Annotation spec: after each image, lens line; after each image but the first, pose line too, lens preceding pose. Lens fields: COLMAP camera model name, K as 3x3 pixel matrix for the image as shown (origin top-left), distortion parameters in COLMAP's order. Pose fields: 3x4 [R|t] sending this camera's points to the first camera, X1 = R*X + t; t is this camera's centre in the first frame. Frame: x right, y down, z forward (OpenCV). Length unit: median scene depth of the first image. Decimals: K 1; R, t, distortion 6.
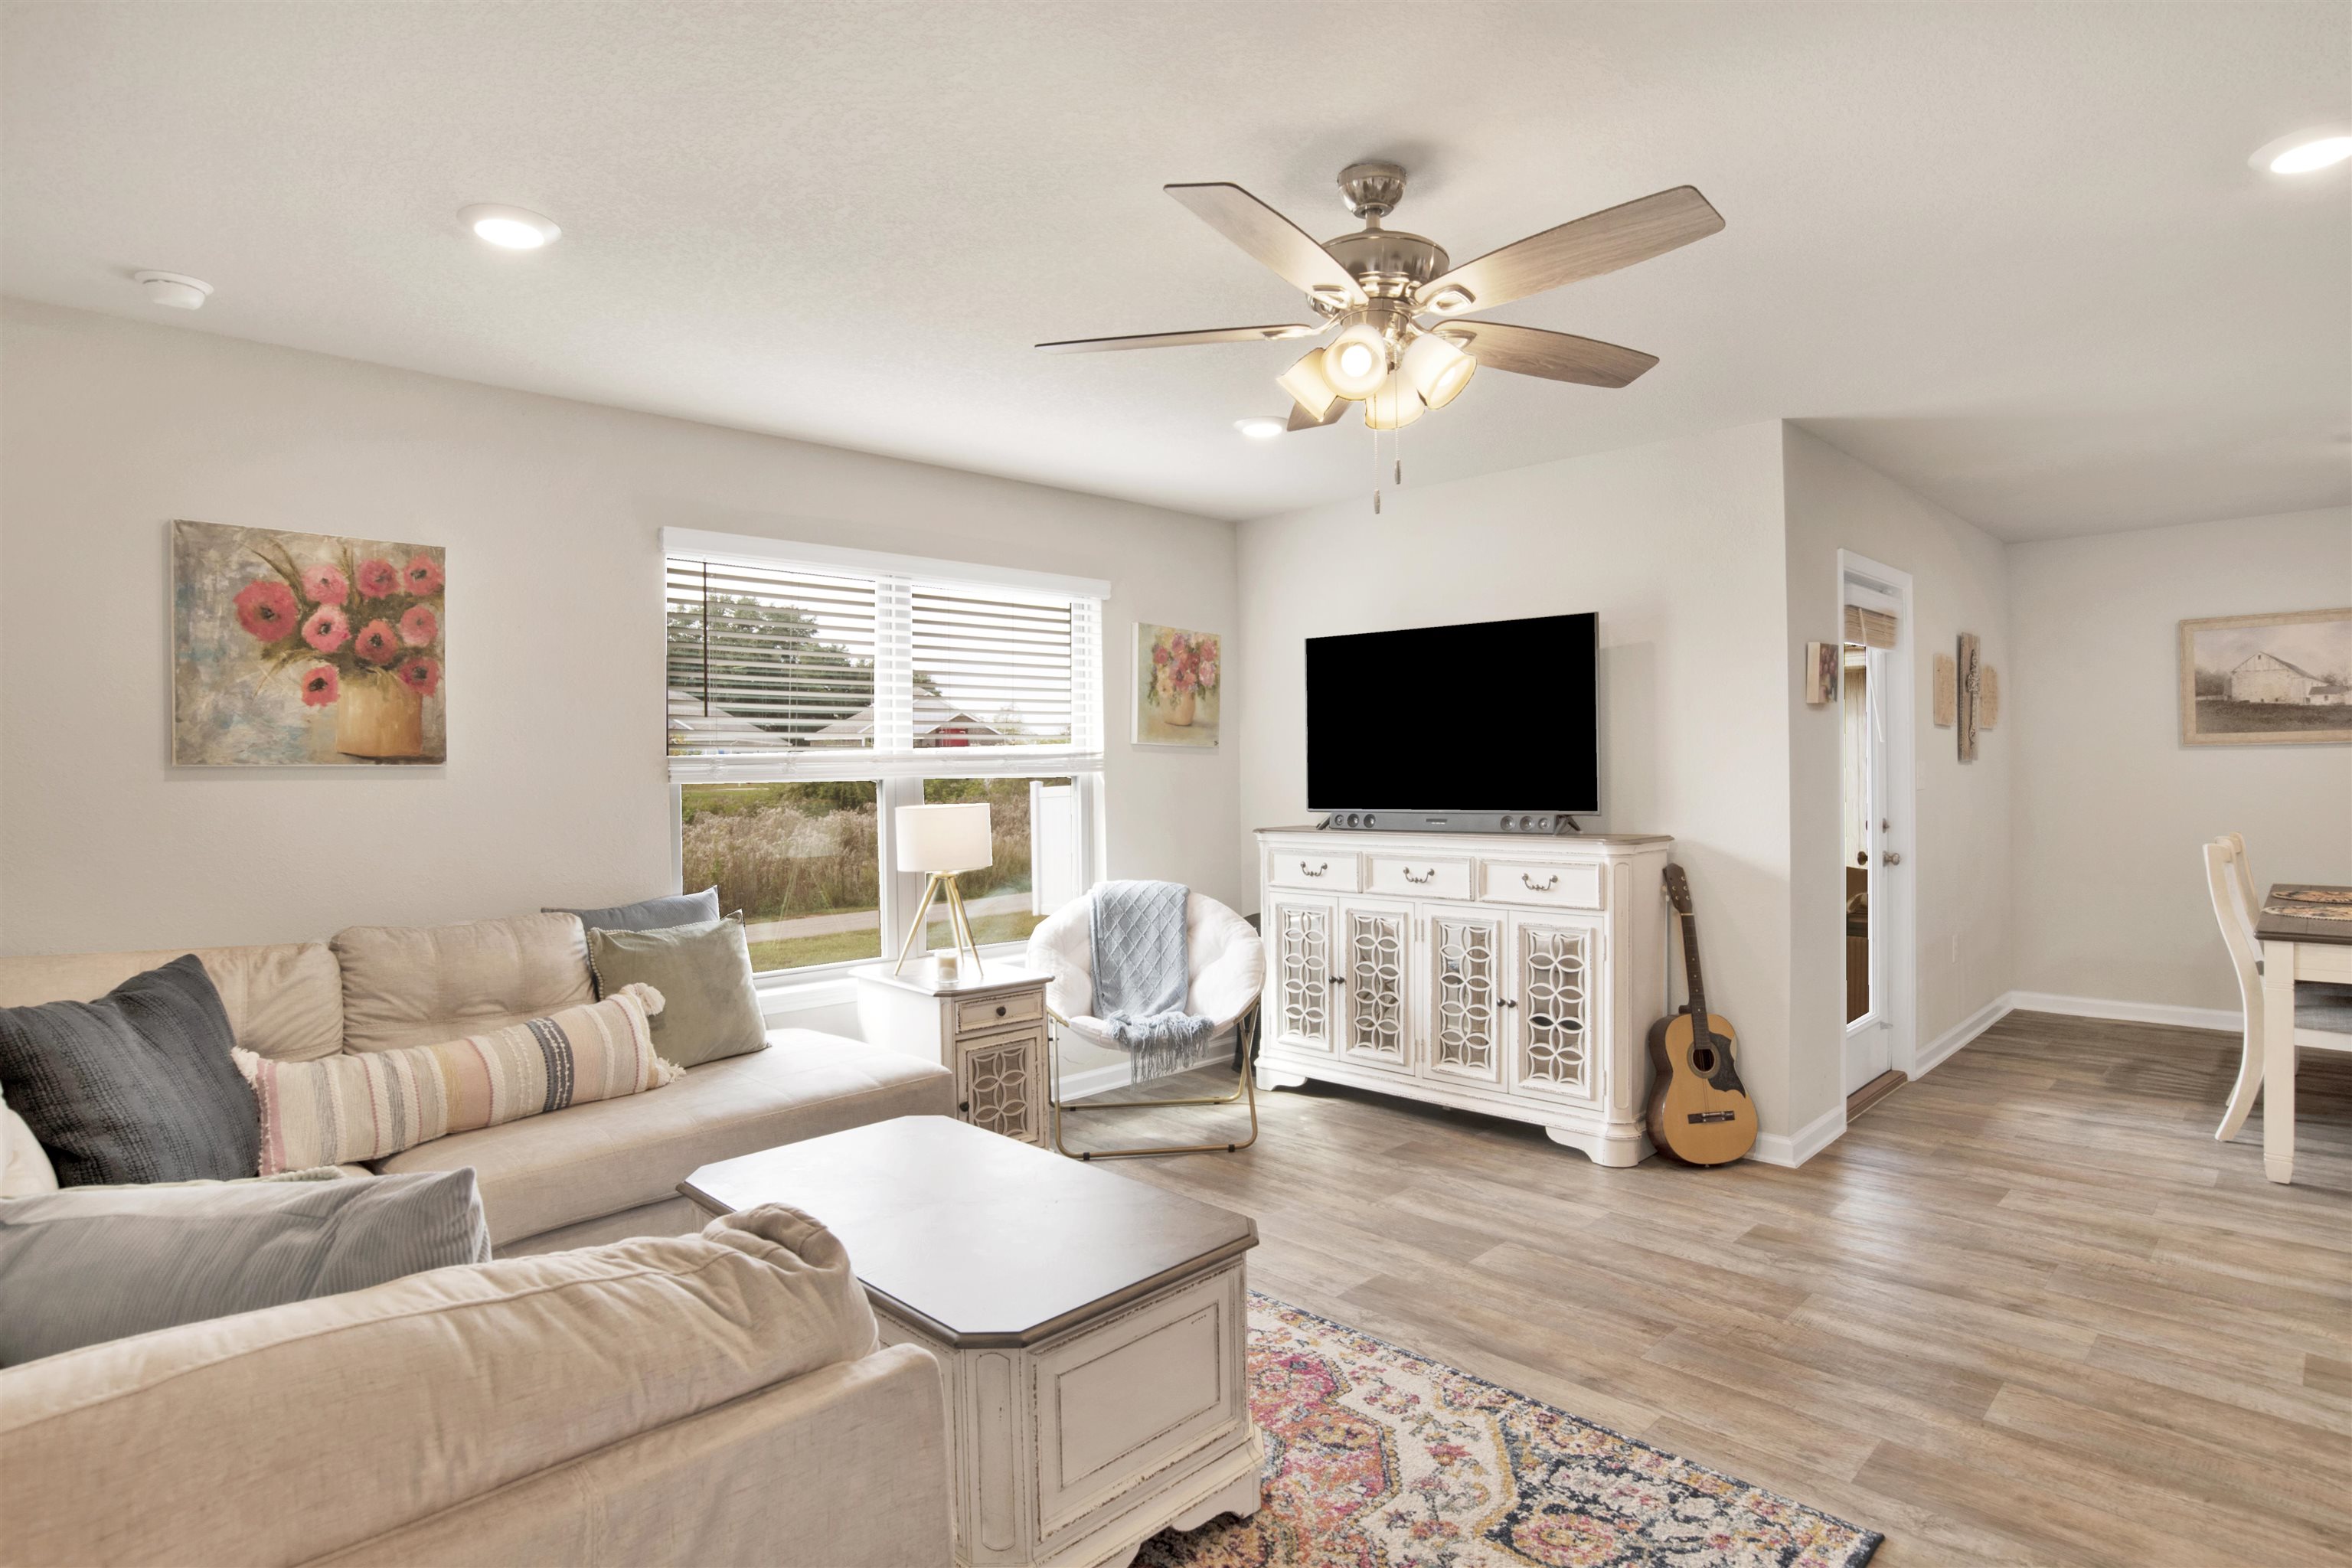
lens RADIAL K [[1232.3, 0, 1188.8], [0, 1232.3, 764.9], [0, 0, 1]] dist [-0.071442, 0.031616]
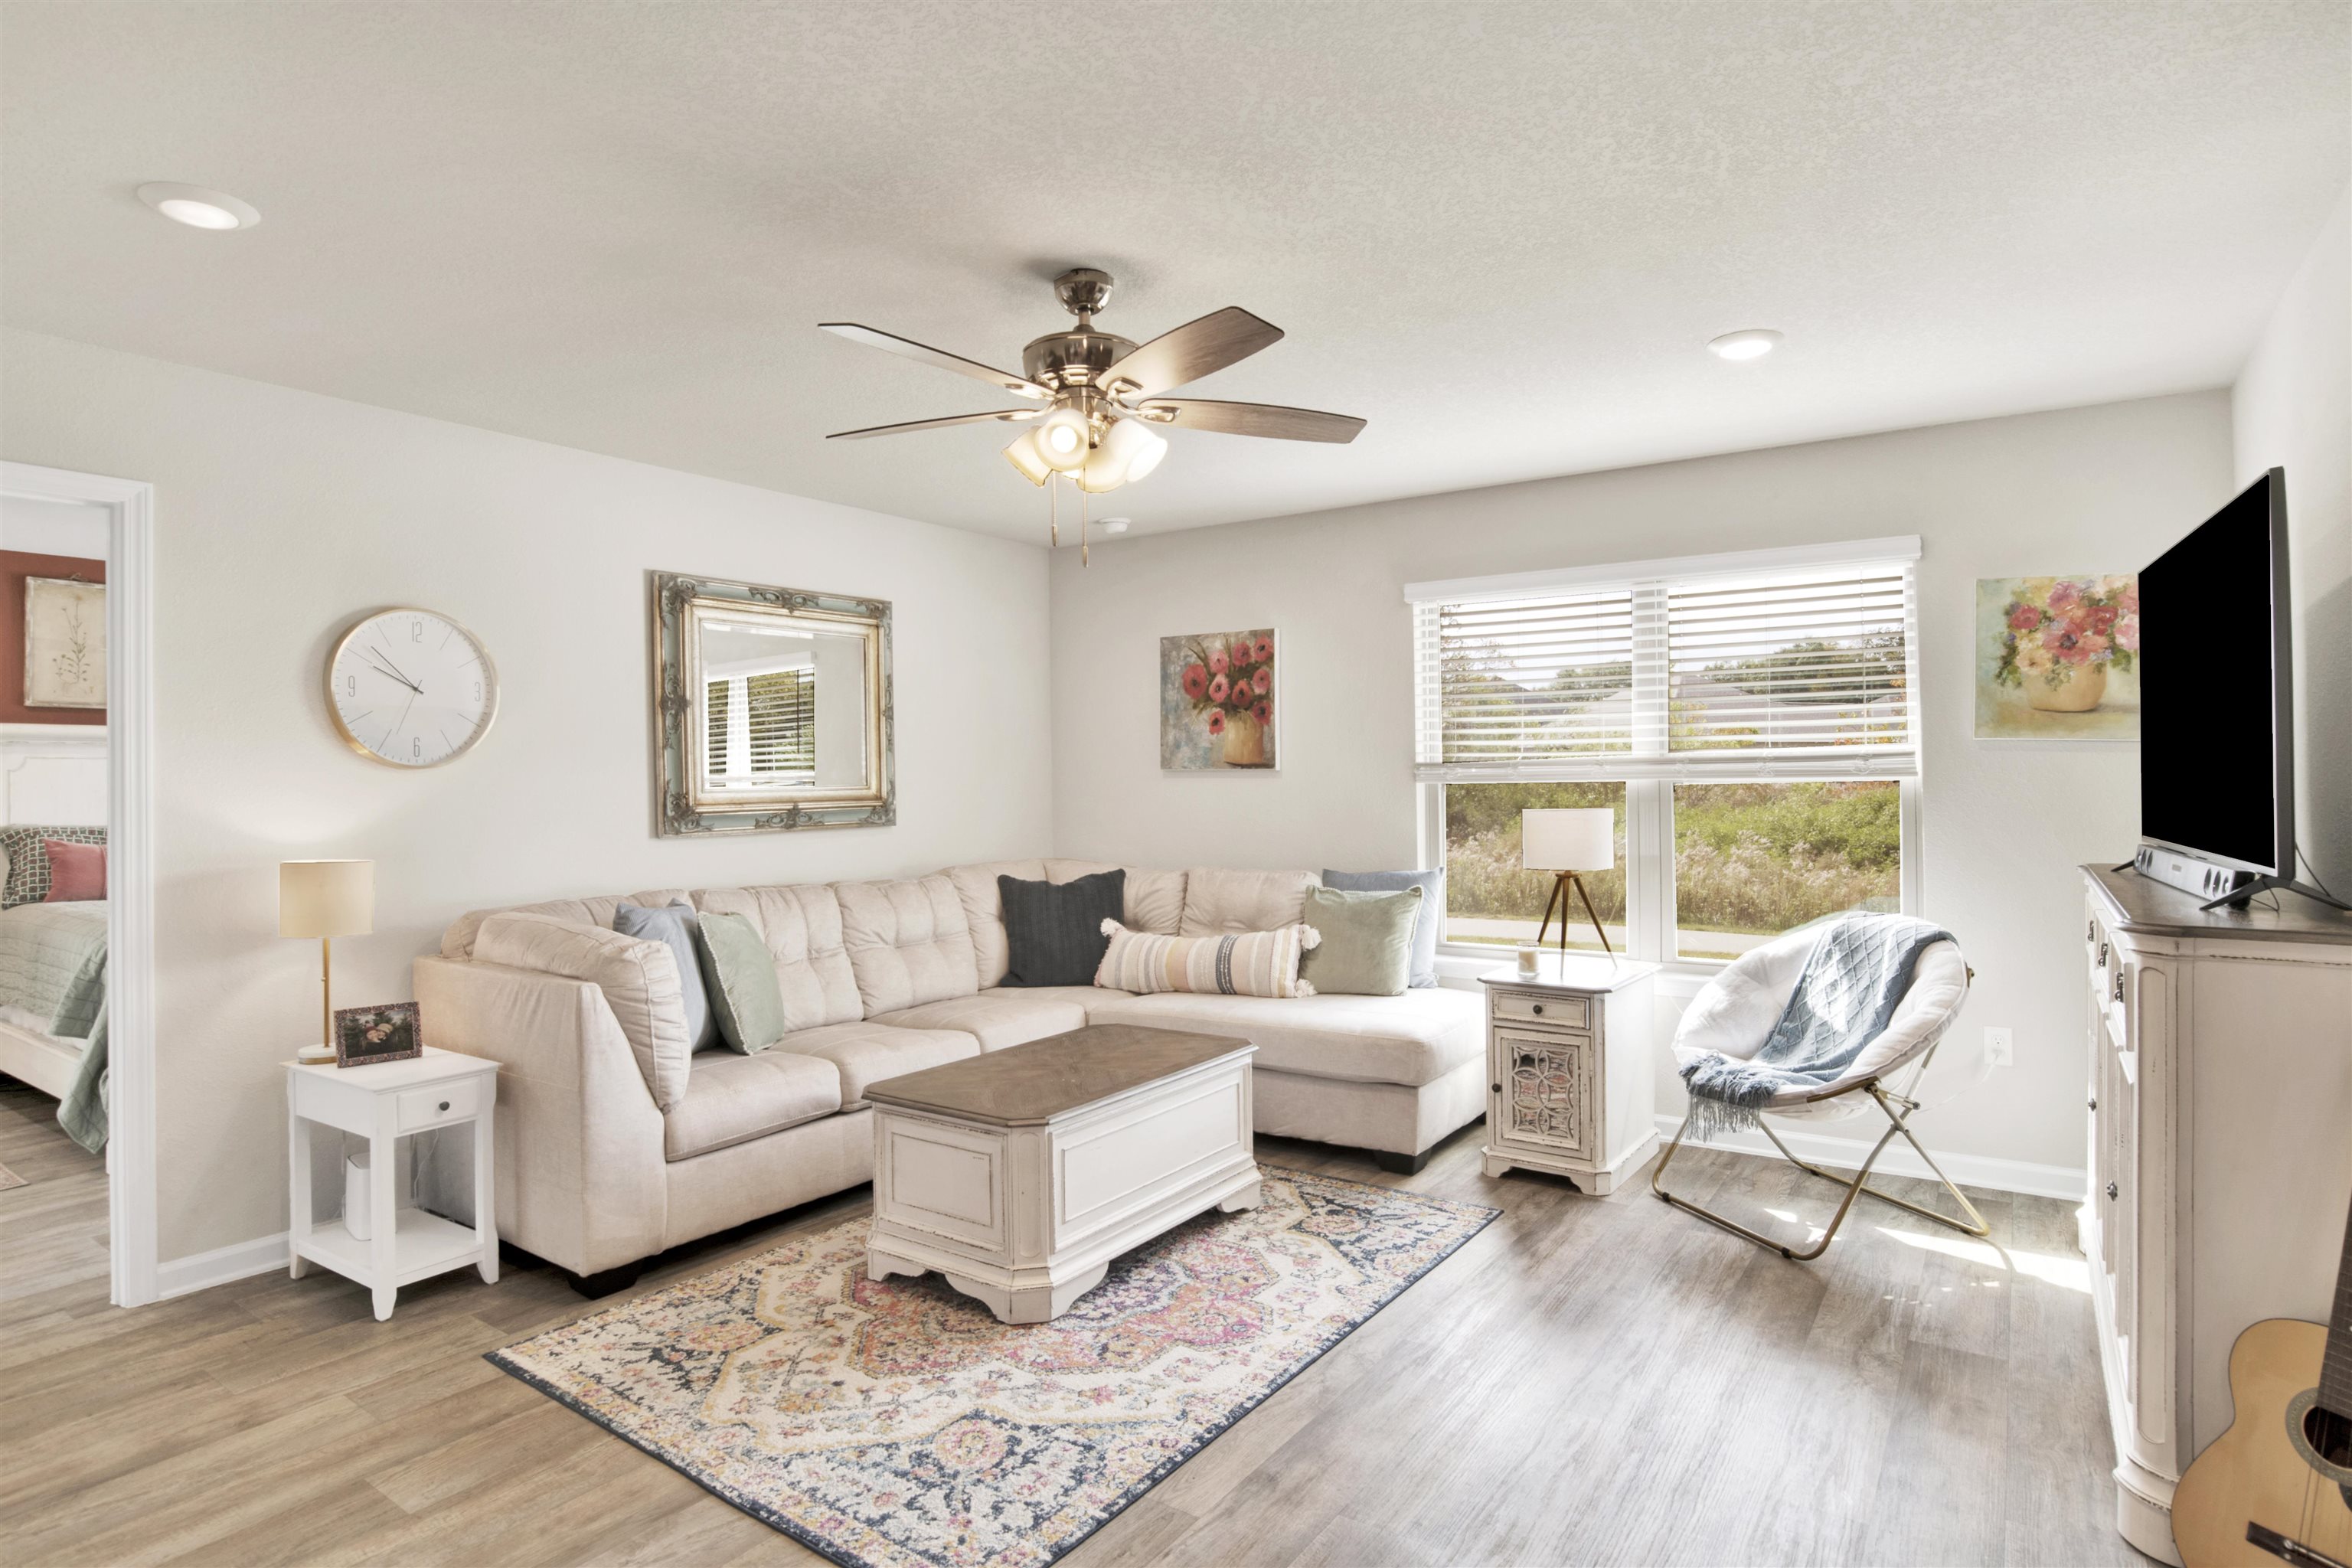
lens RADIAL K [[1236.6, 0, 1209.4], [0, 1236.6, 761.3], [0, 0, 1]] dist [-0.054055, 0.023991]
pose [[0.195689, -0.000283, -0.980666, 0.825198], [0.006702, 0.999977, 0.001049, -0.010888], [0.980643, -0.006777, 0.195686, 0.540578]]
